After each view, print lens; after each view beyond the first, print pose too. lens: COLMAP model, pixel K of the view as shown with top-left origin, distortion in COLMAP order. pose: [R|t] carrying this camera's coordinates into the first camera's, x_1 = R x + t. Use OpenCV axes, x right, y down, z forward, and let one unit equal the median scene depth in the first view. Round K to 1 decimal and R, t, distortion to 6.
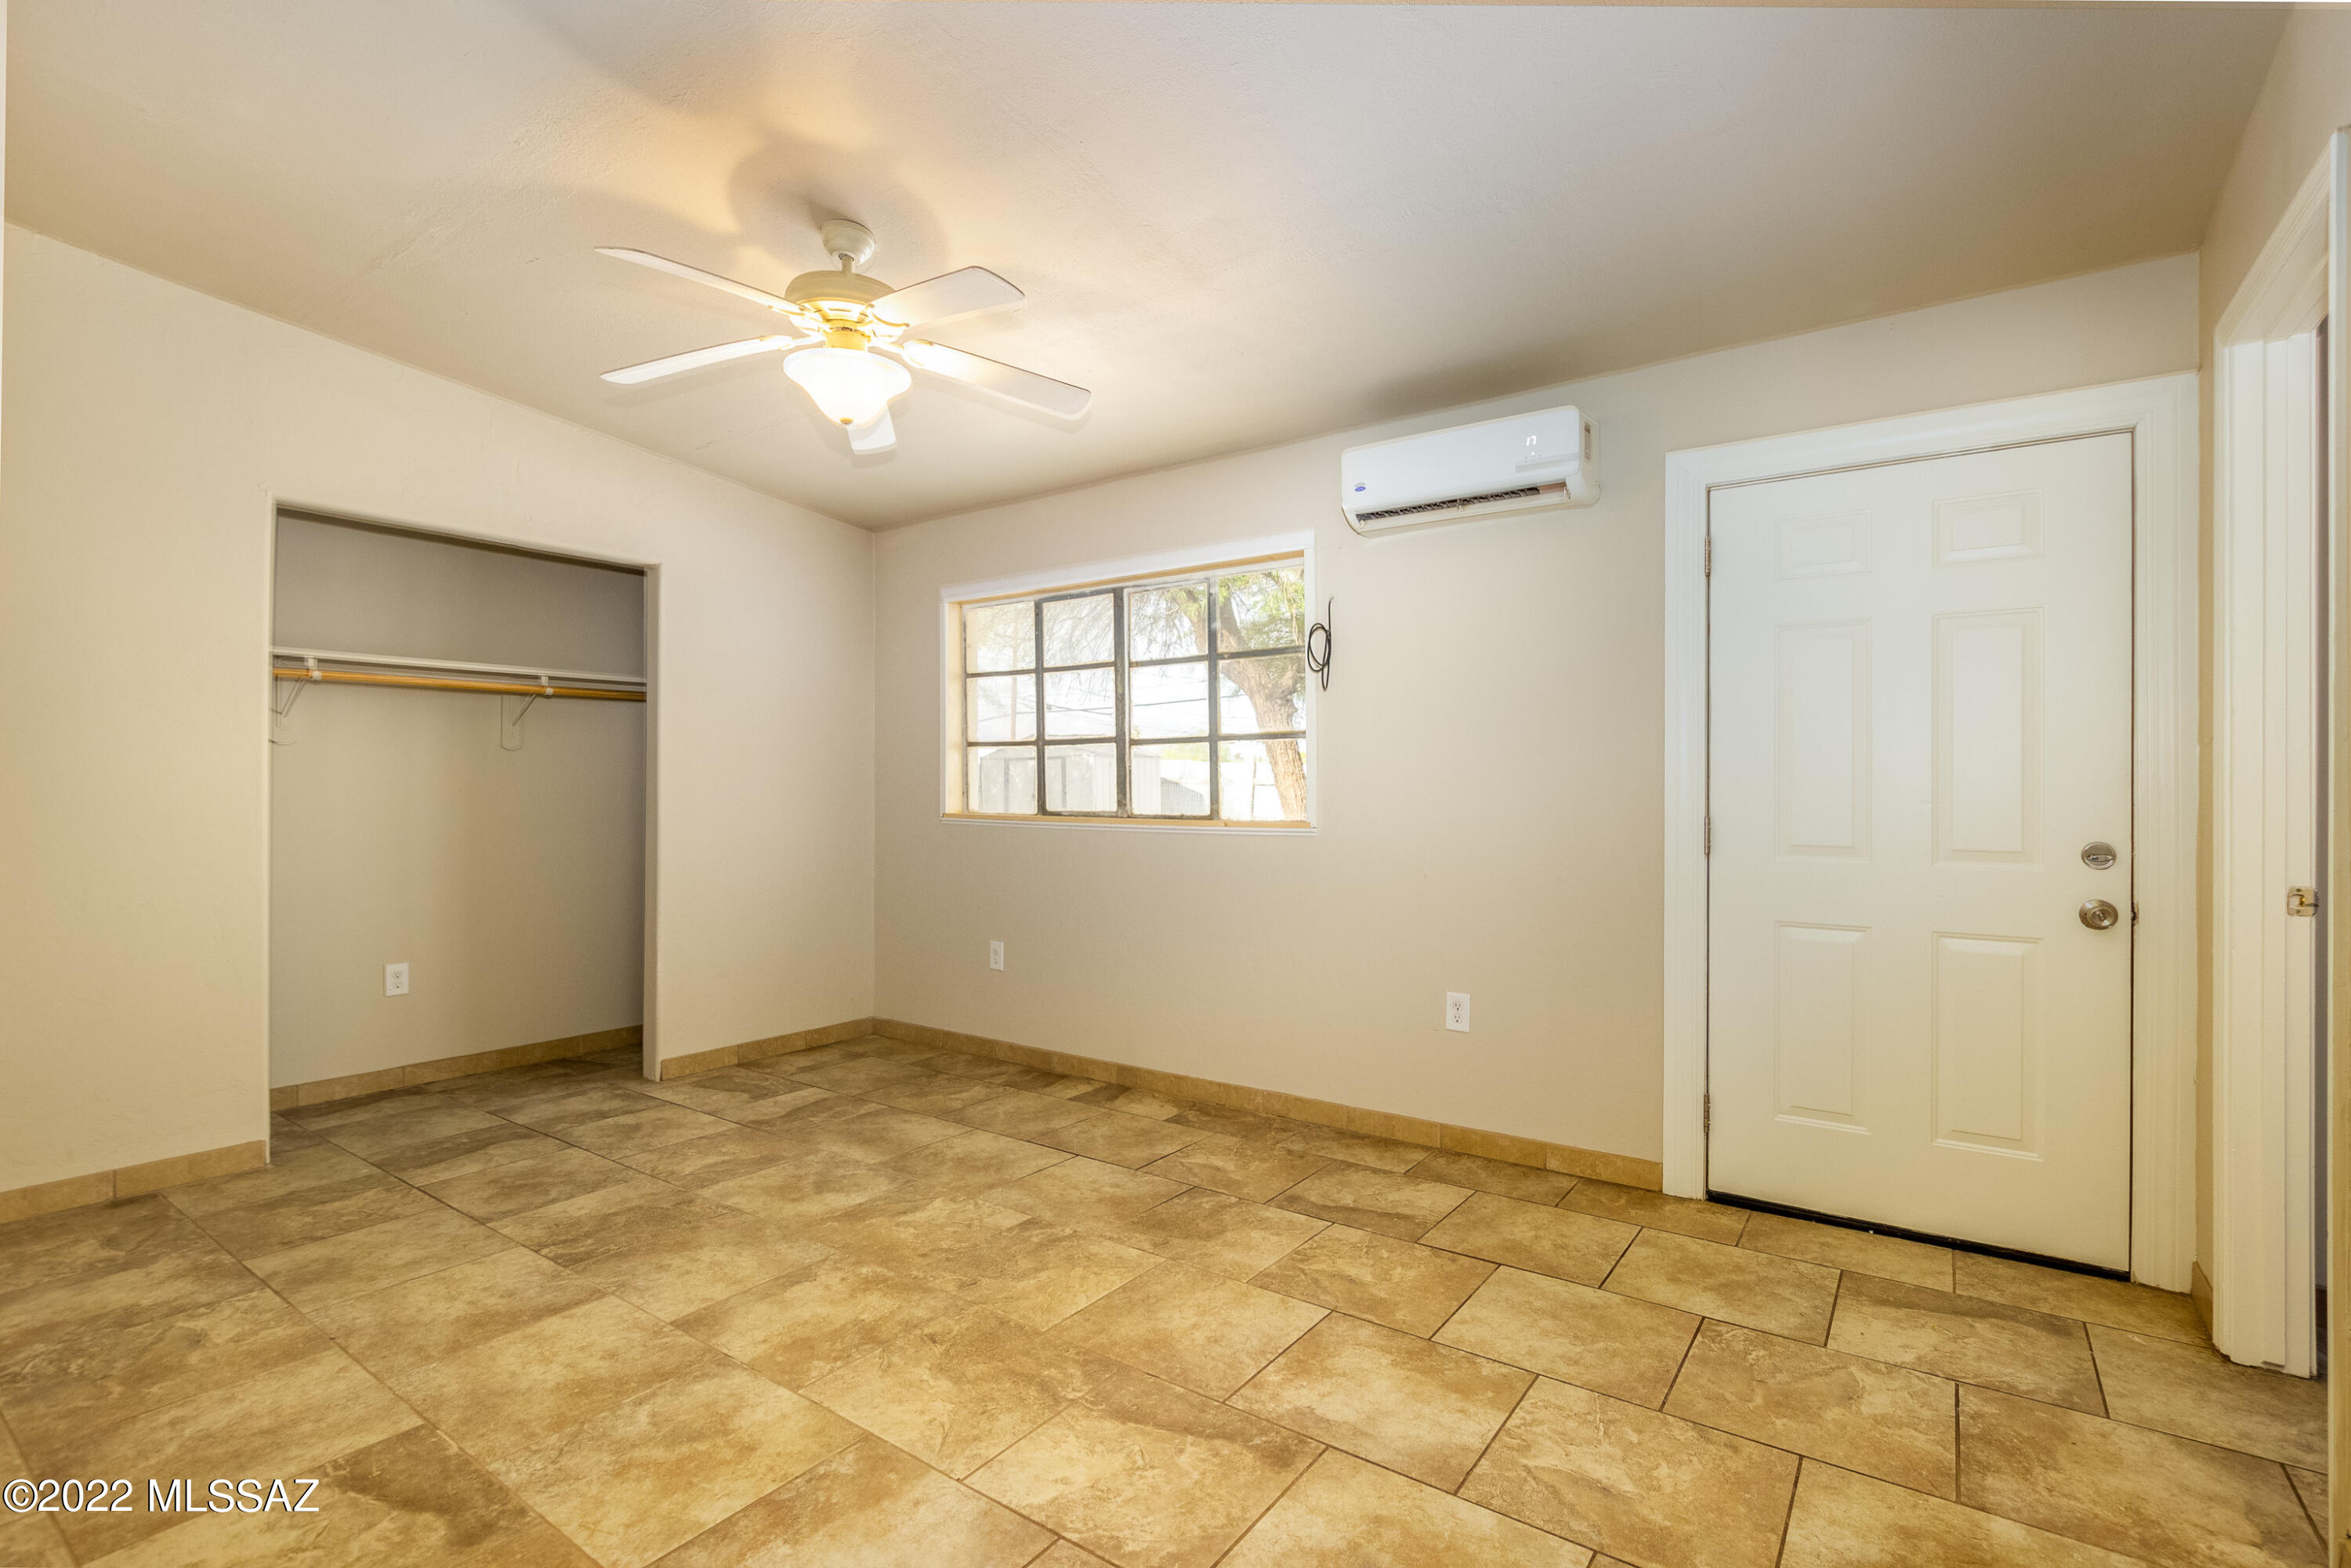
lens RADIAL K [[1065.0, 0, 1178.3], [0, 1065.0, 788.8], [0, 0, 1]] dist [-0.006047, 0.000236]
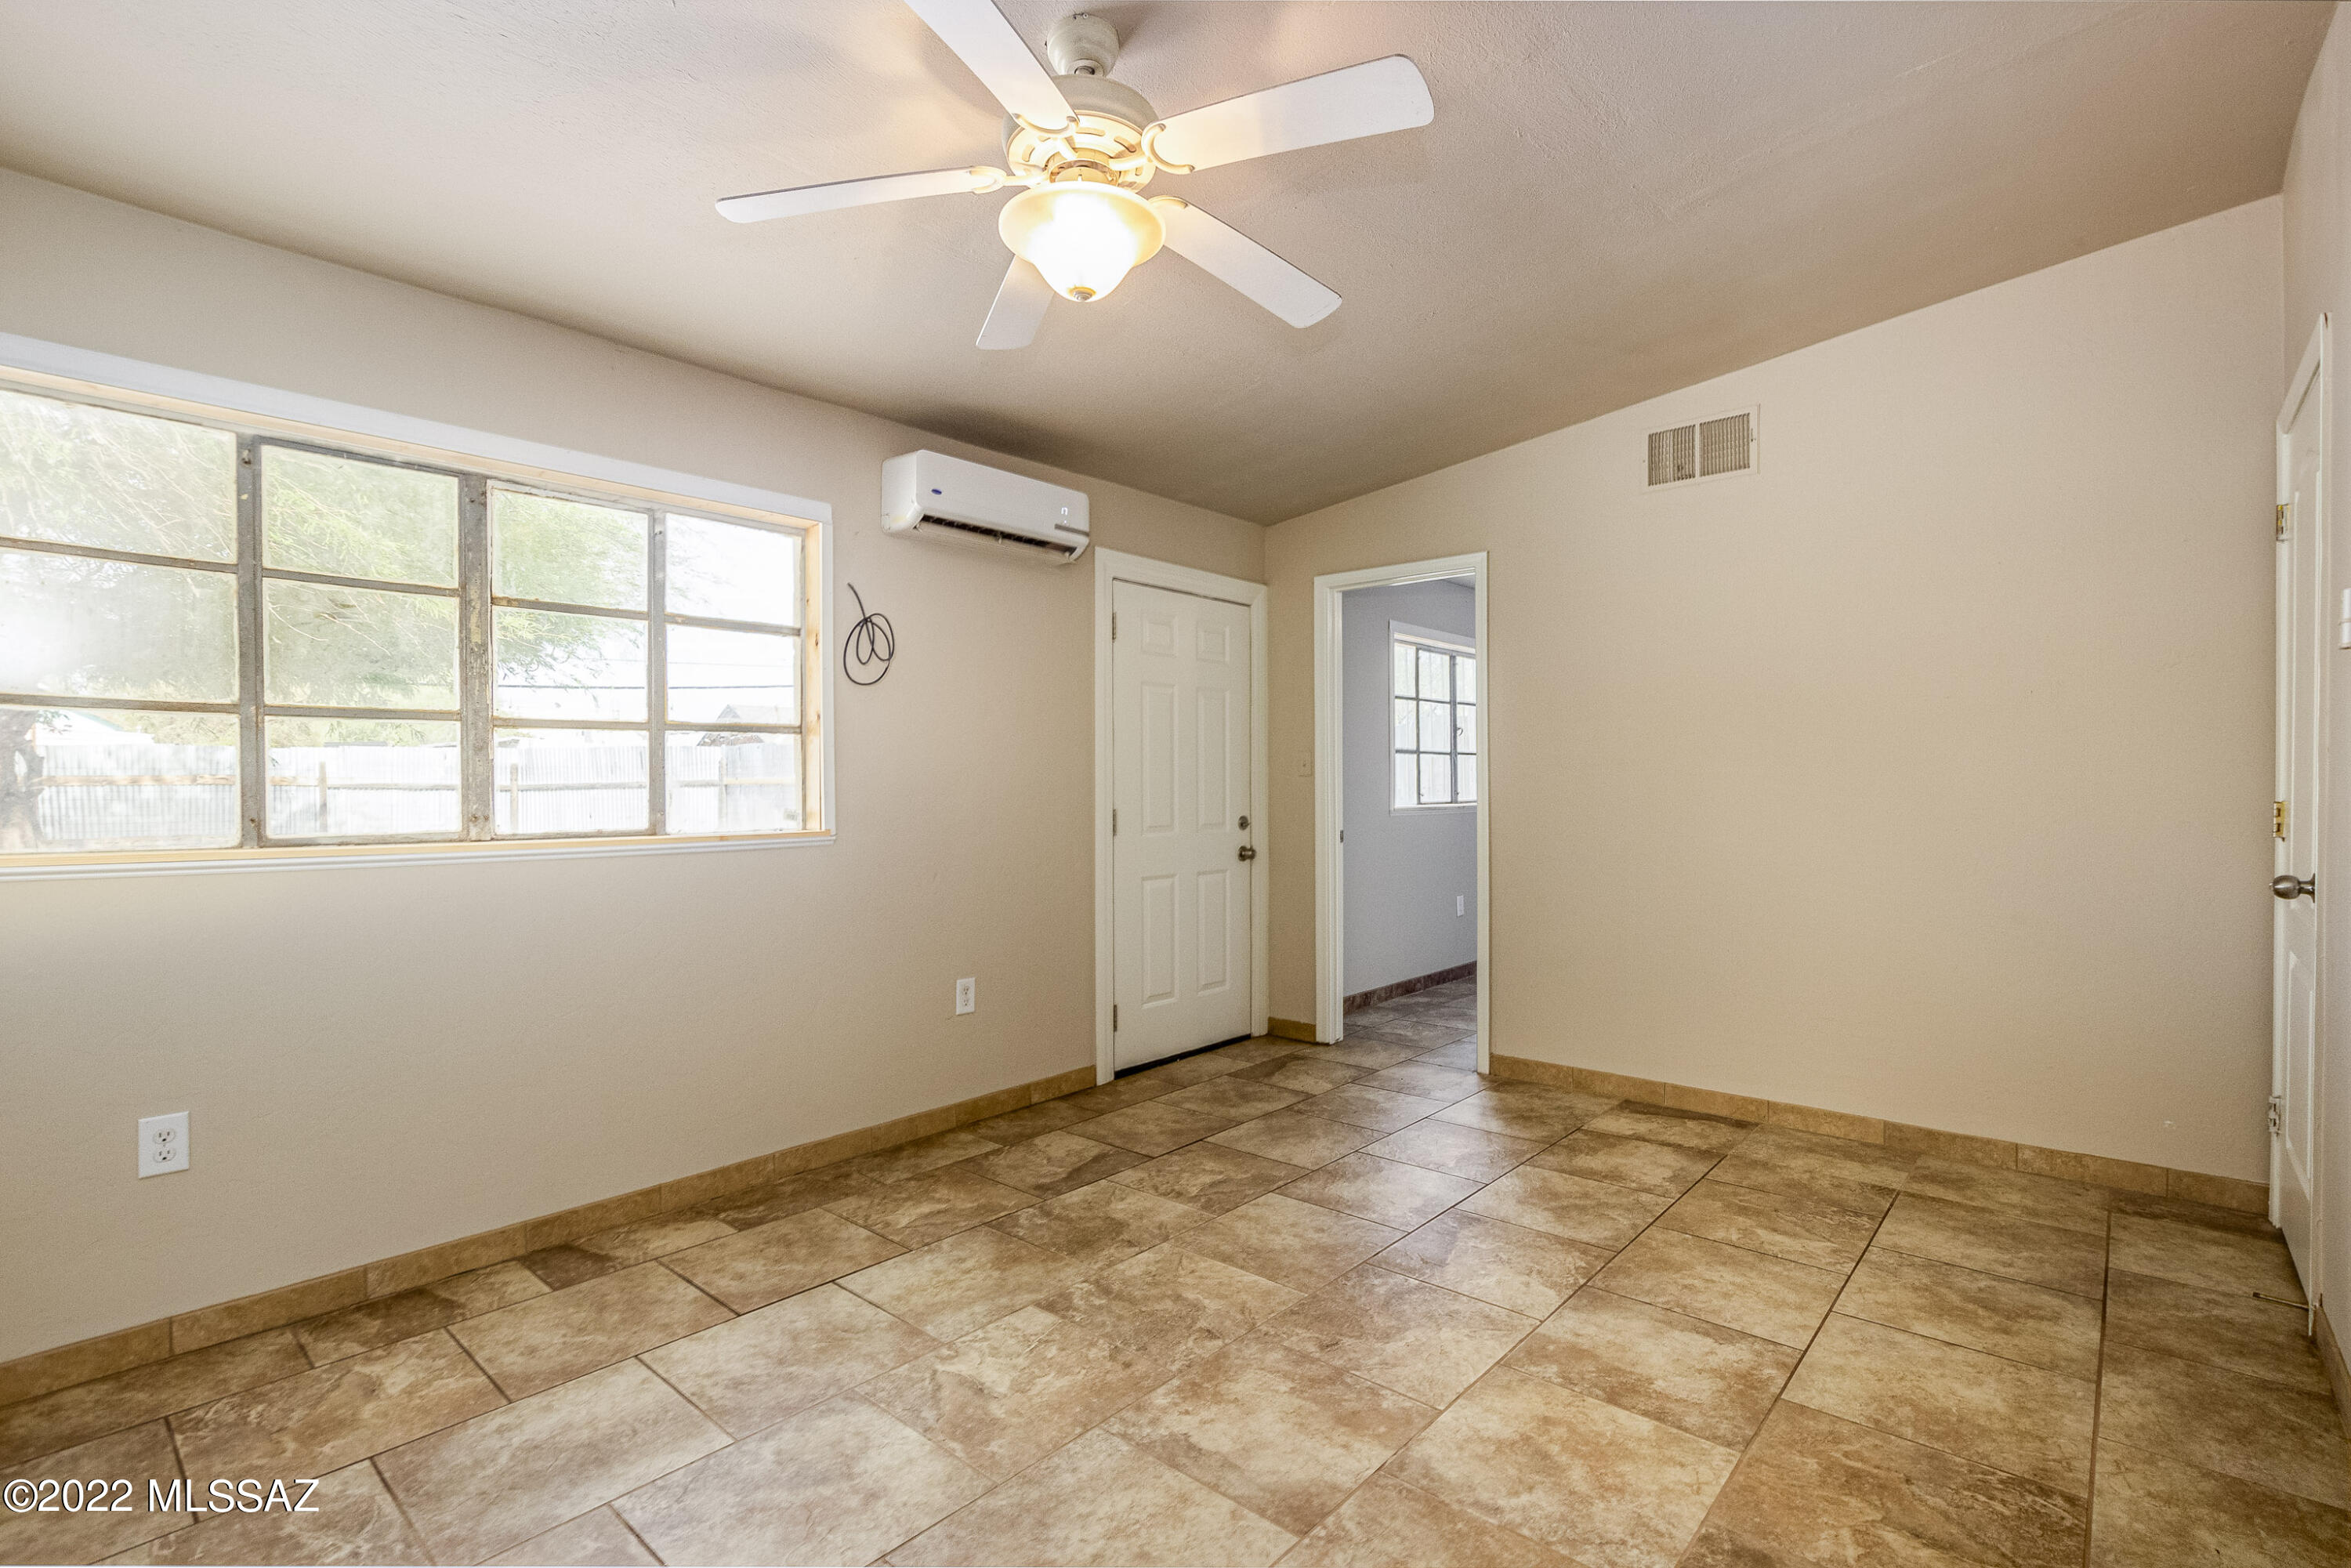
lens RADIAL K [[1065.0, 0, 1161.7], [0, 1065.0, 792.2], [0, 0, 1]] dist [-0.006047, 0.000236]
pose [[0.127855, -0.005792, 0.991776, -0.910527], [0.007200, 0.999962, 0.004912, -0.003096], [-0.991767, 0.006513, 0.127892, 0.758426]]
